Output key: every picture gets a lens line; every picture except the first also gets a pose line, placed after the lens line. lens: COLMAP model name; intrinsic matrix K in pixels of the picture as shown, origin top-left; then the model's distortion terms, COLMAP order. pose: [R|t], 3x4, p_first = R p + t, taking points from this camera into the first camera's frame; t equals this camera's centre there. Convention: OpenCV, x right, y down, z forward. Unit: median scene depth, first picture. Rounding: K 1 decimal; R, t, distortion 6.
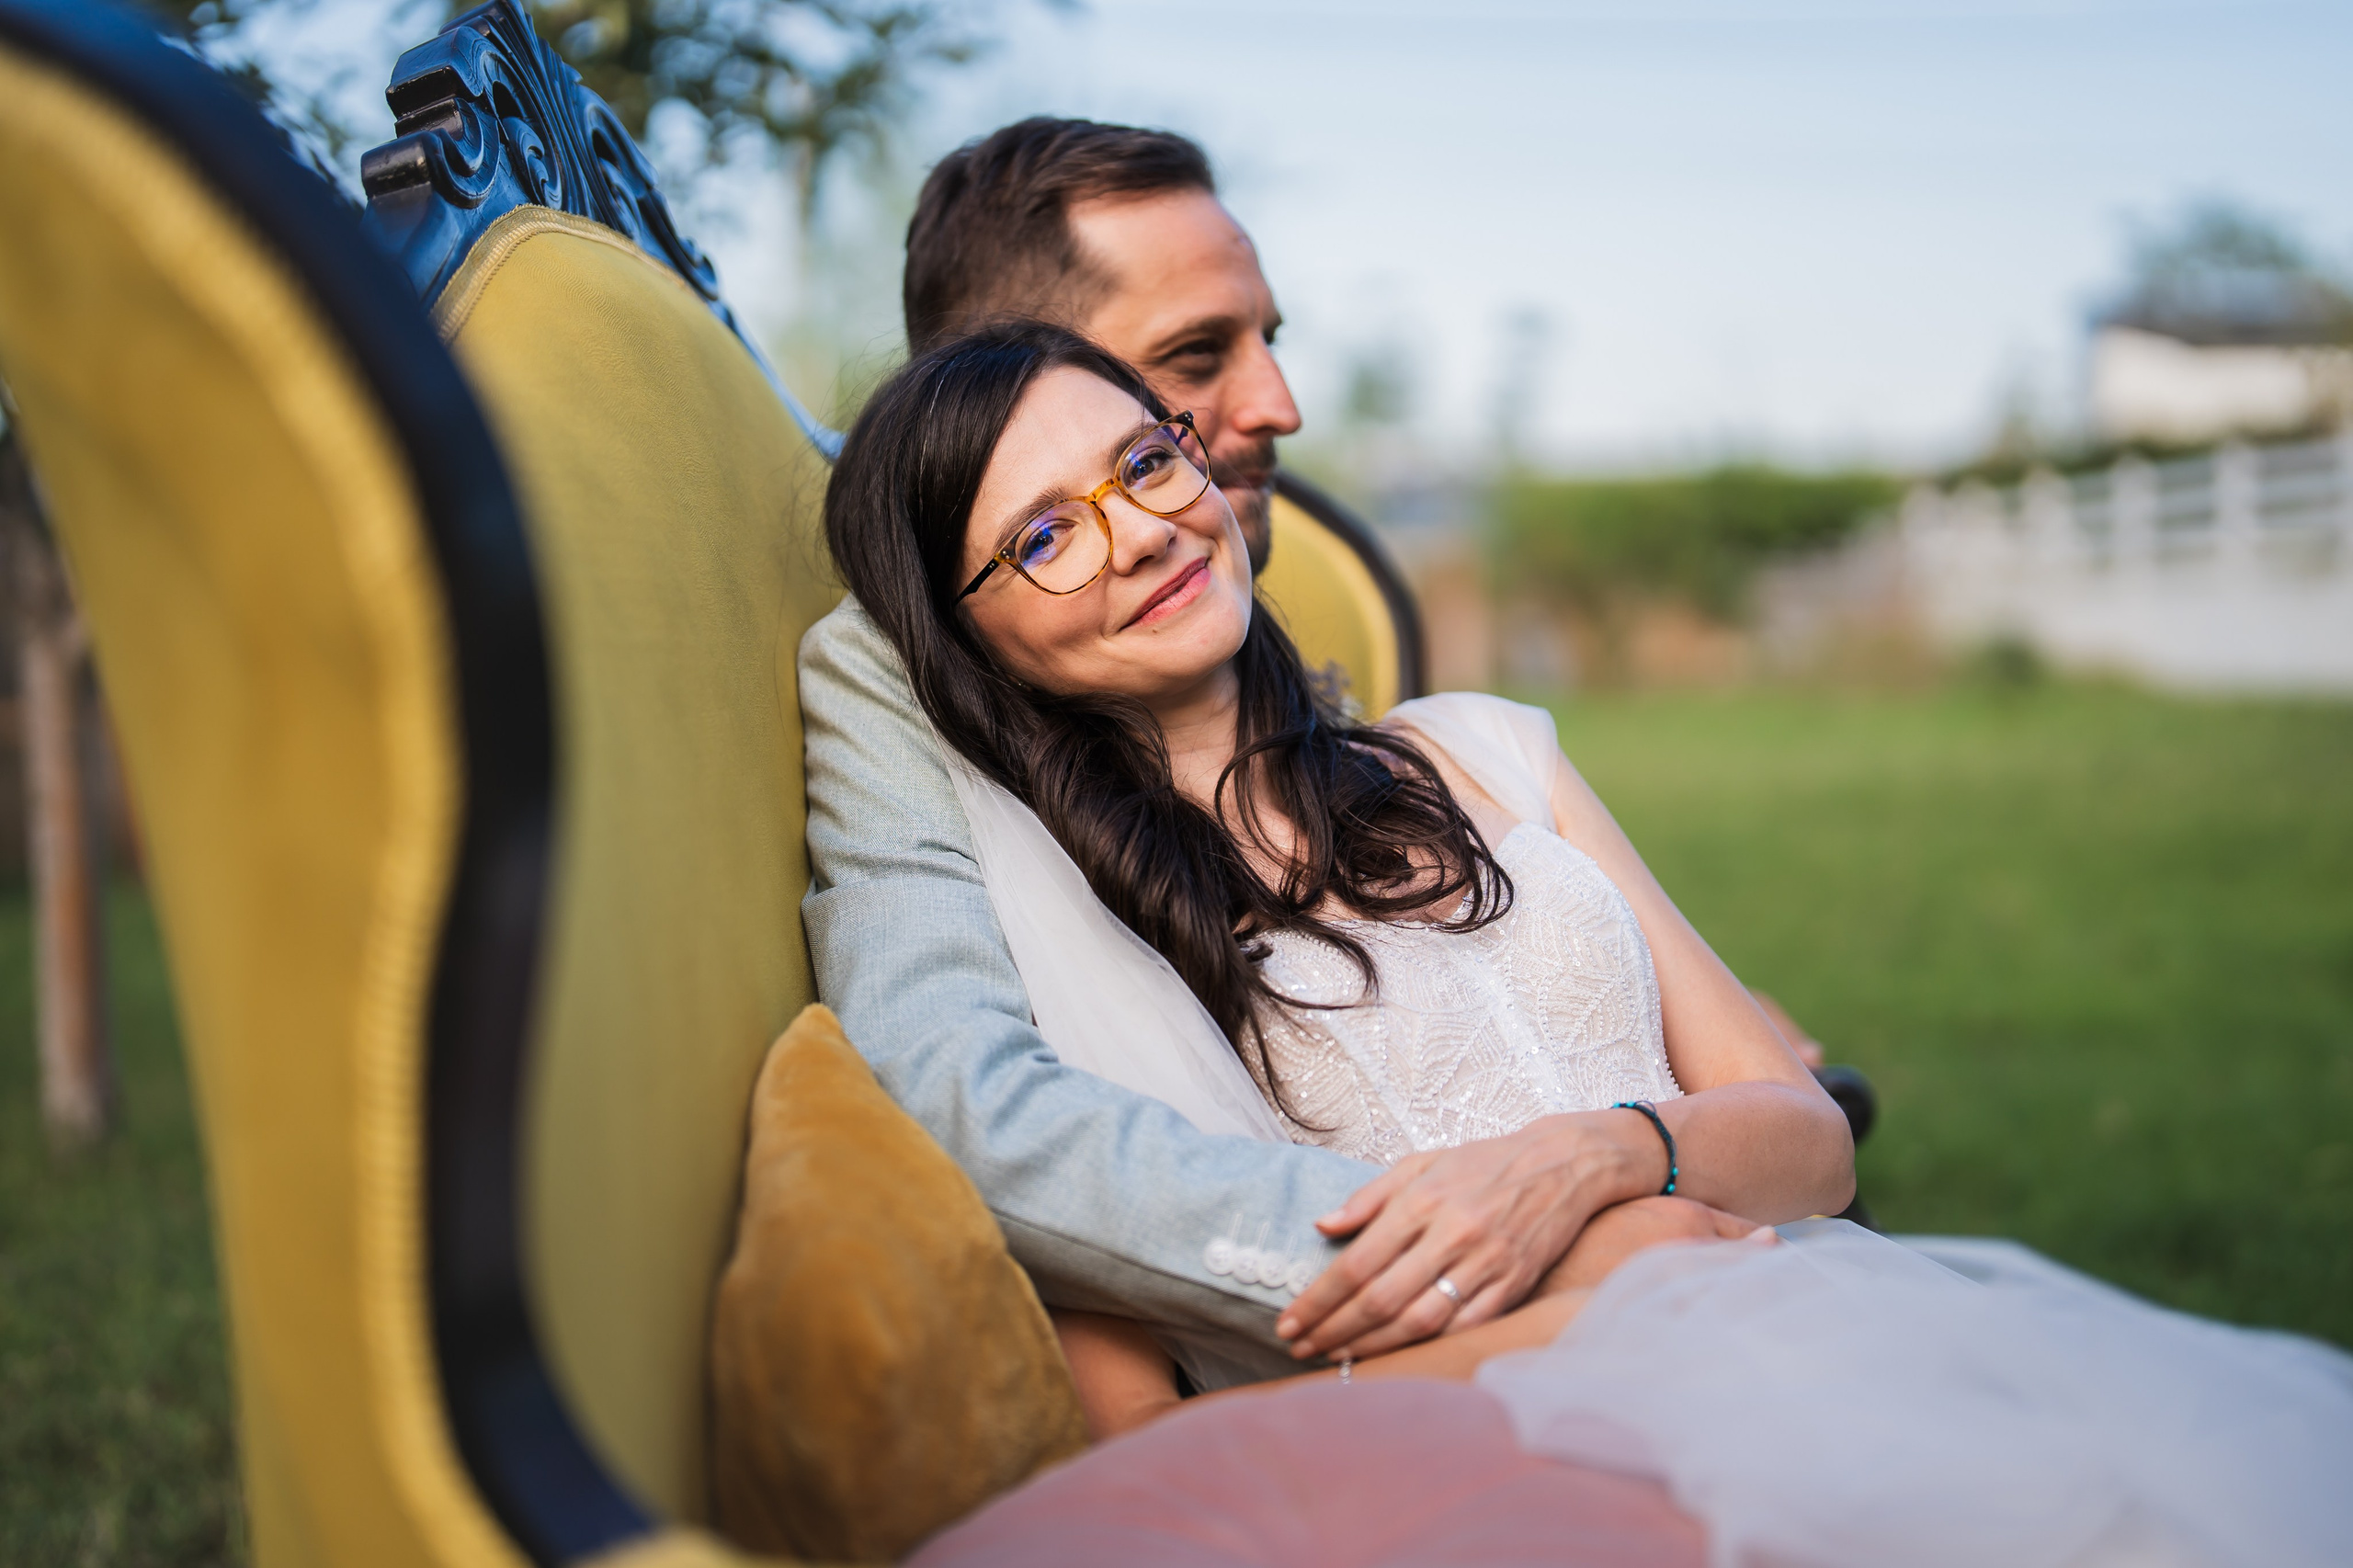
lens RADIAL K [[3440.5, 0, 1176.5], [0, 3440.5, 784.0], [0, 0, 1]] dist [-0.177913, 1.529969]
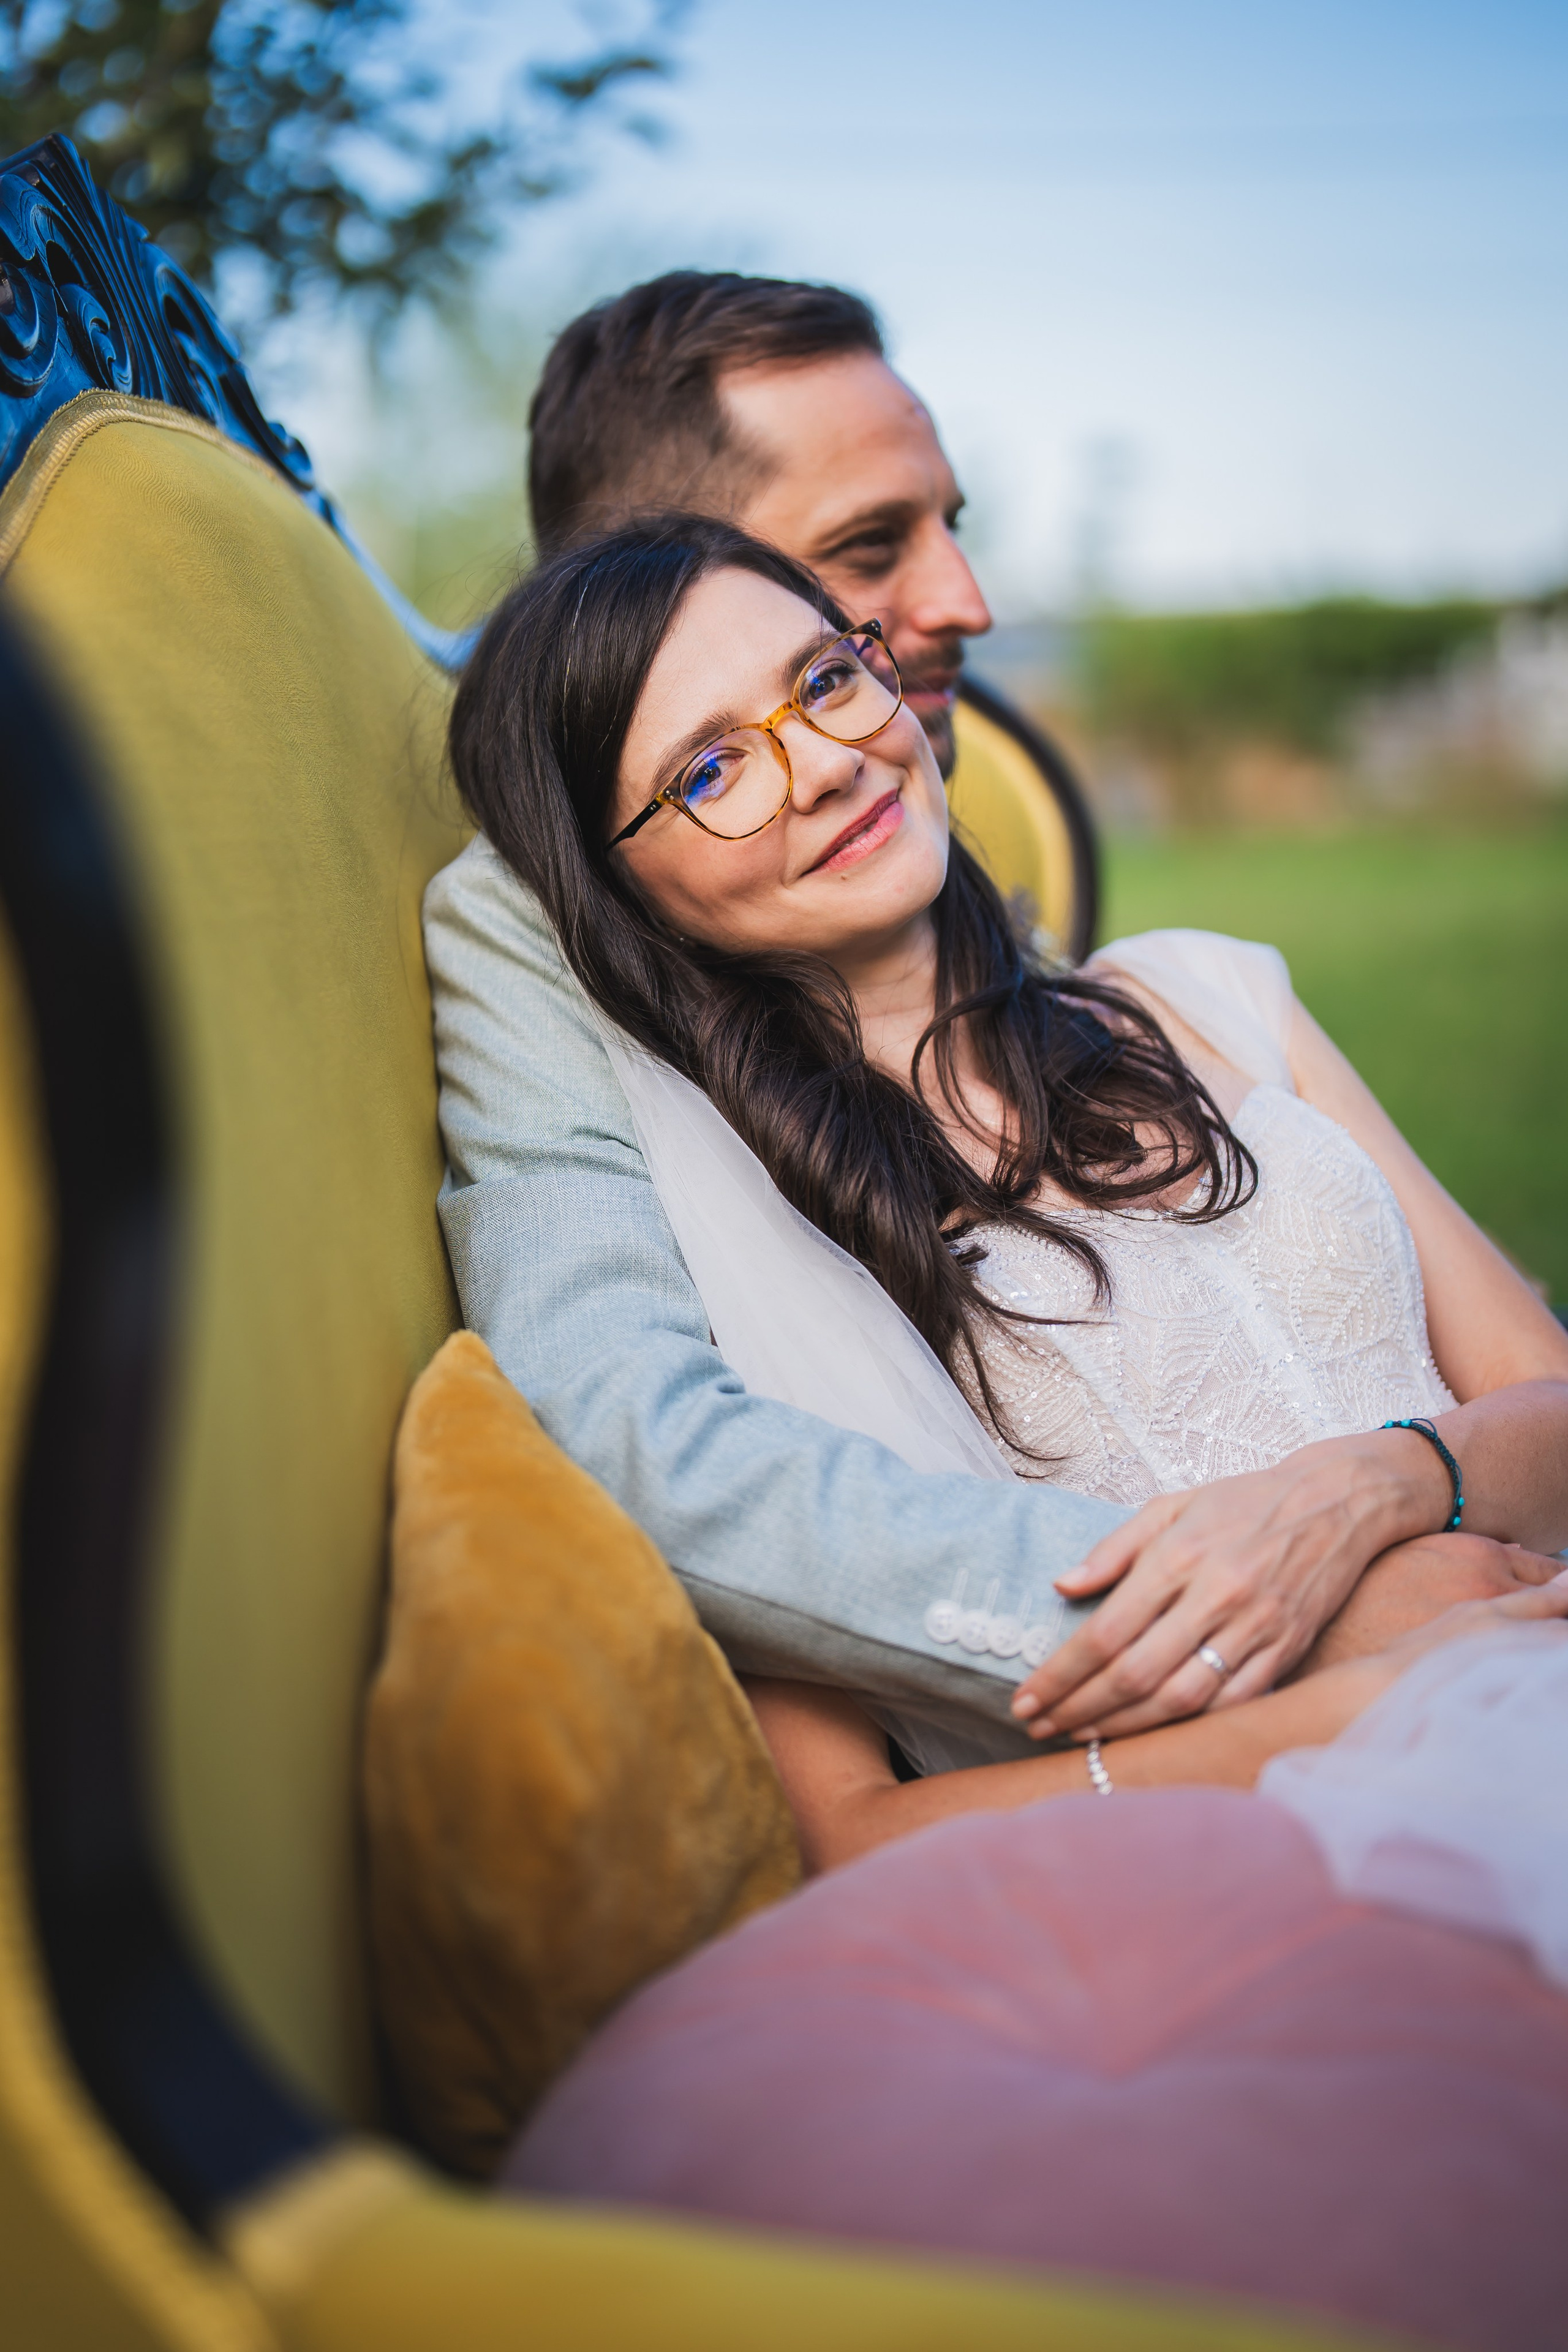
lens RADIAL K [[3439.1, 0, 724.3], [0, 3439.1, 1184.9], [0, 0, 1]] dist [-0.177913, 1.529969]
pose [[0.999746, -0.020047, -0.010318, -0.028515], [0.020768, 0.996938, 0.075385, -0.034246], [0.008775, -0.075580, 0.997101, 0.138542]]
